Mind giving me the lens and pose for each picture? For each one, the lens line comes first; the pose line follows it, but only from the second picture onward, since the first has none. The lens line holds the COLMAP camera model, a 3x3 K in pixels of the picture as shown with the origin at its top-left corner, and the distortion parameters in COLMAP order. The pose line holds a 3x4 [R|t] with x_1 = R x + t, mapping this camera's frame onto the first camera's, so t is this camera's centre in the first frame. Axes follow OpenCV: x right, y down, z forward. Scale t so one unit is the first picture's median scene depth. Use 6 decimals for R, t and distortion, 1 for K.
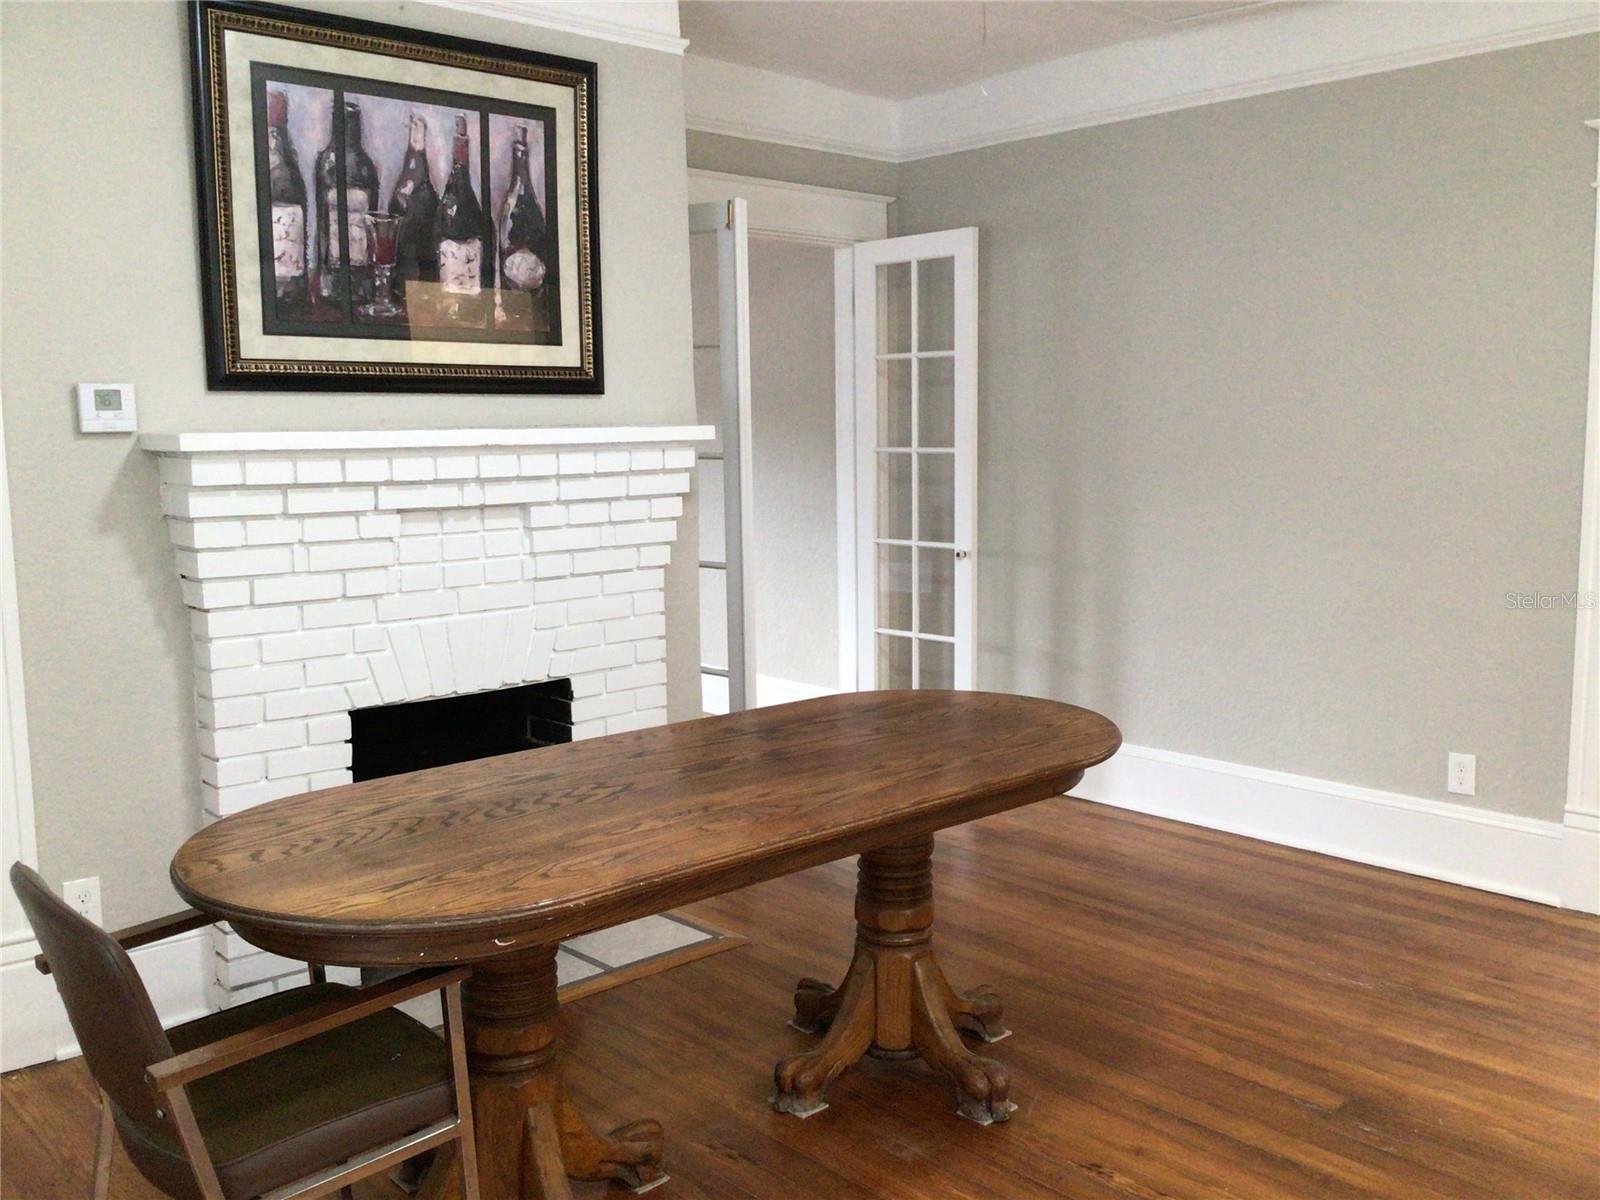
lens RADIAL K [[1430.8, 0, 871.0], [0, 1430.8, 596.4], [0, 0, 1]] dist [0.127063, -0.277964]
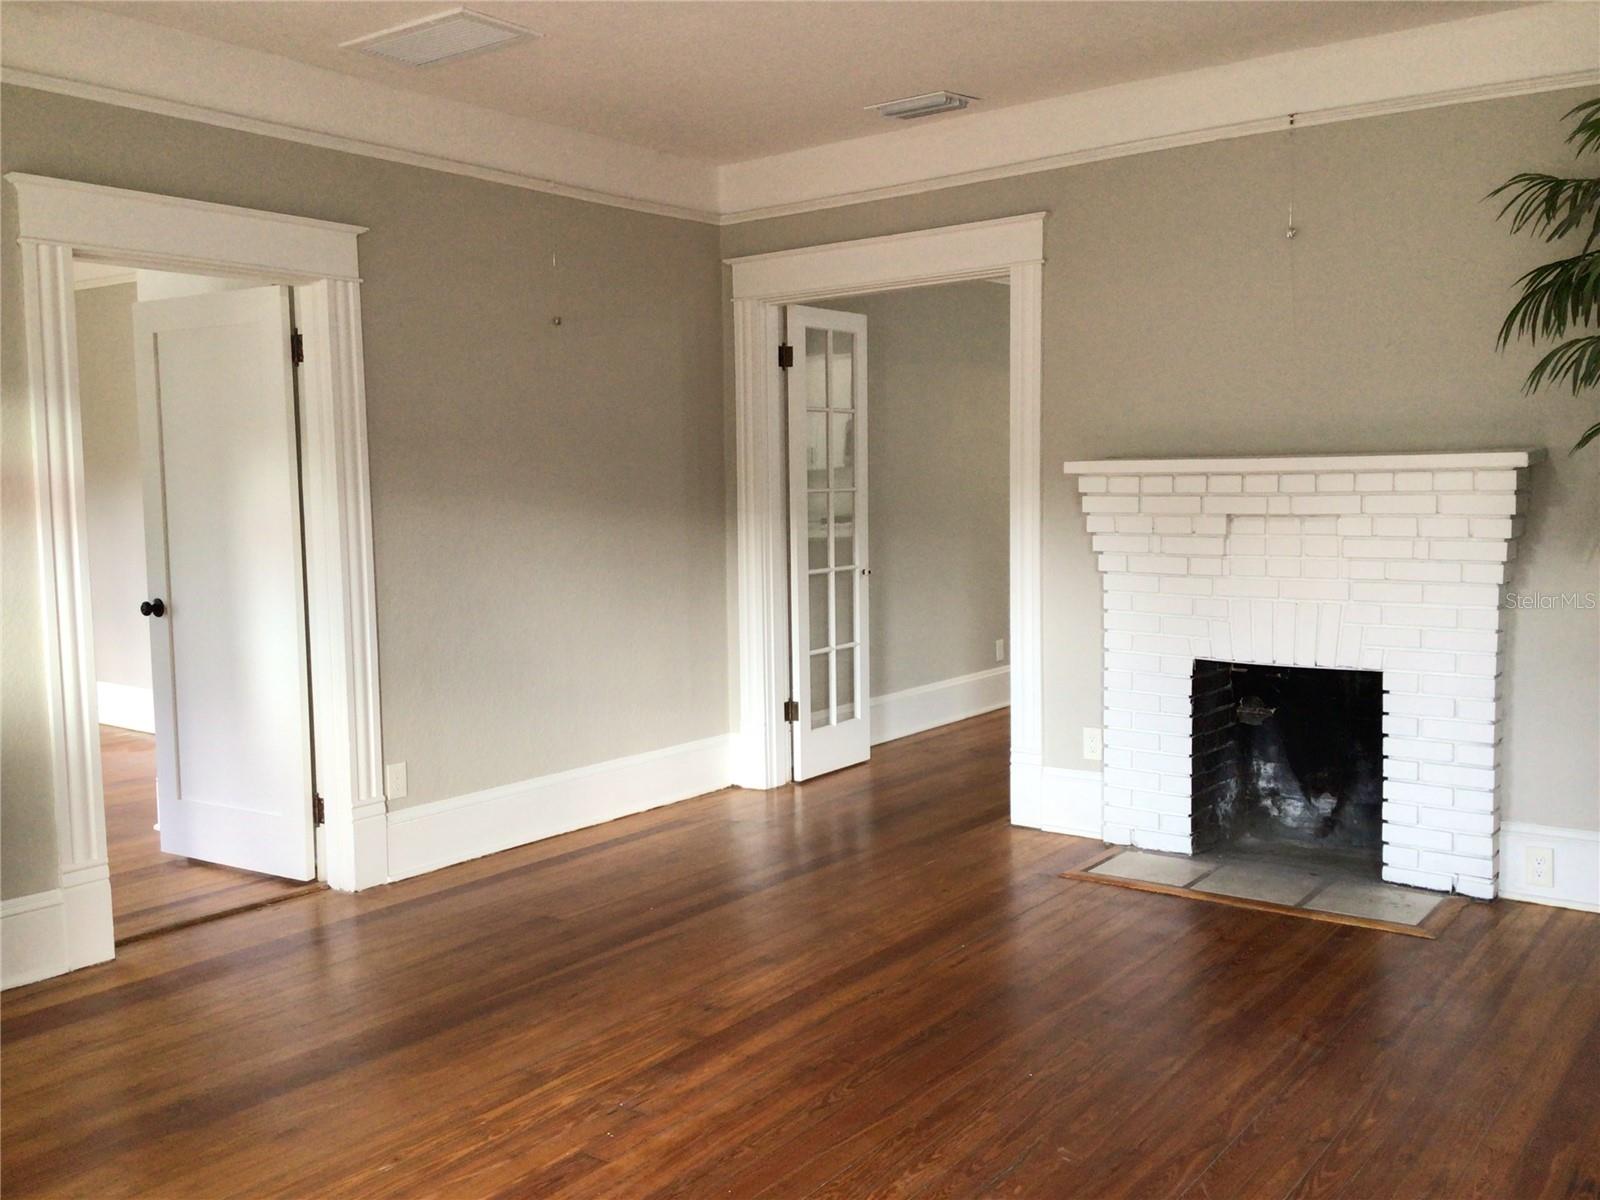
lens RADIAL K [[1459.4, 0, 793.1], [0, 1459.4, 605.8], [0, 0, 1]] dist [0.139661, -0.303339]
pose [[0.168960, 0.115180, -0.978870, 0.918538], [-0.096985, 0.990272, 0.099781, -0.071452], [0.980840, 0.078077, 0.178487, 0.365910]]
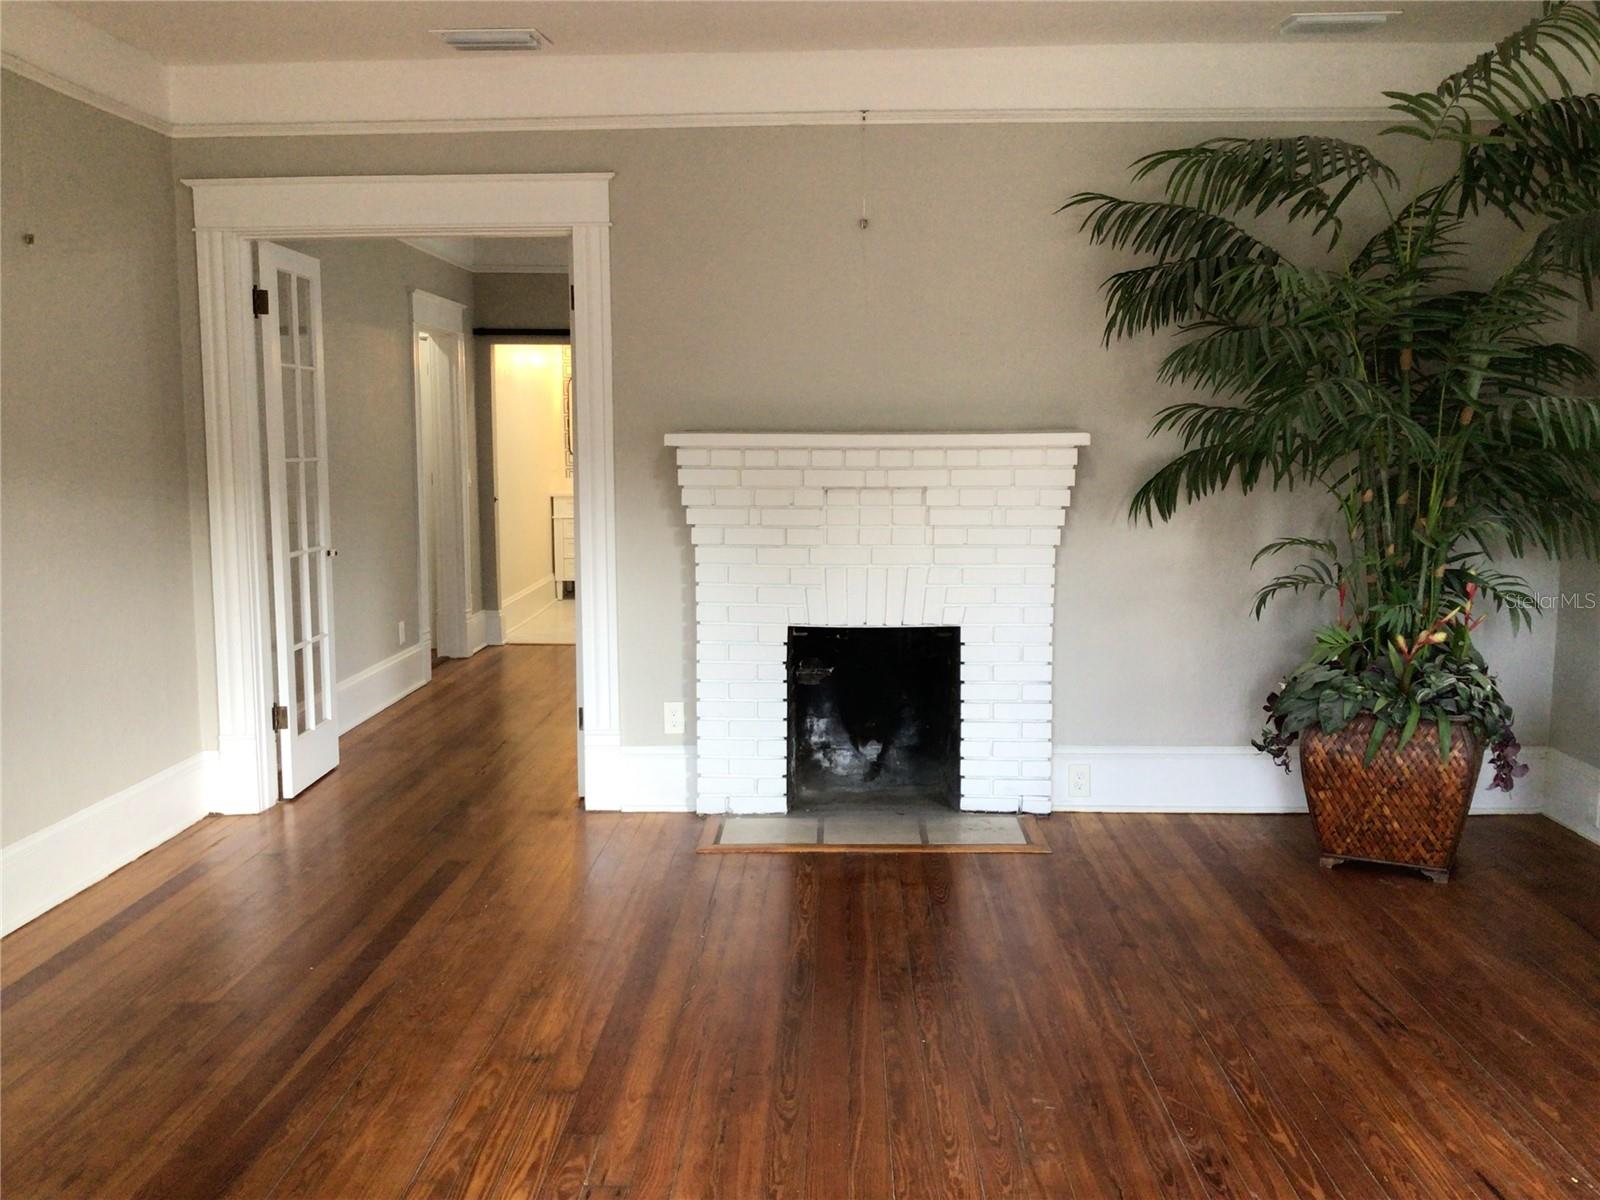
lens RADIAL K [[1453.3, 0, 801.1], [0, 1453.3, 620.8], [0, 0, 1]] dist [0.074389, -0.194703]
pose [[0.715340, 0.115251, -0.689207, 0.626907], [-0.094959, 0.993189, 0.067523, -0.023755], [0.692294, 0.017144, 0.721412, -0.026537]]
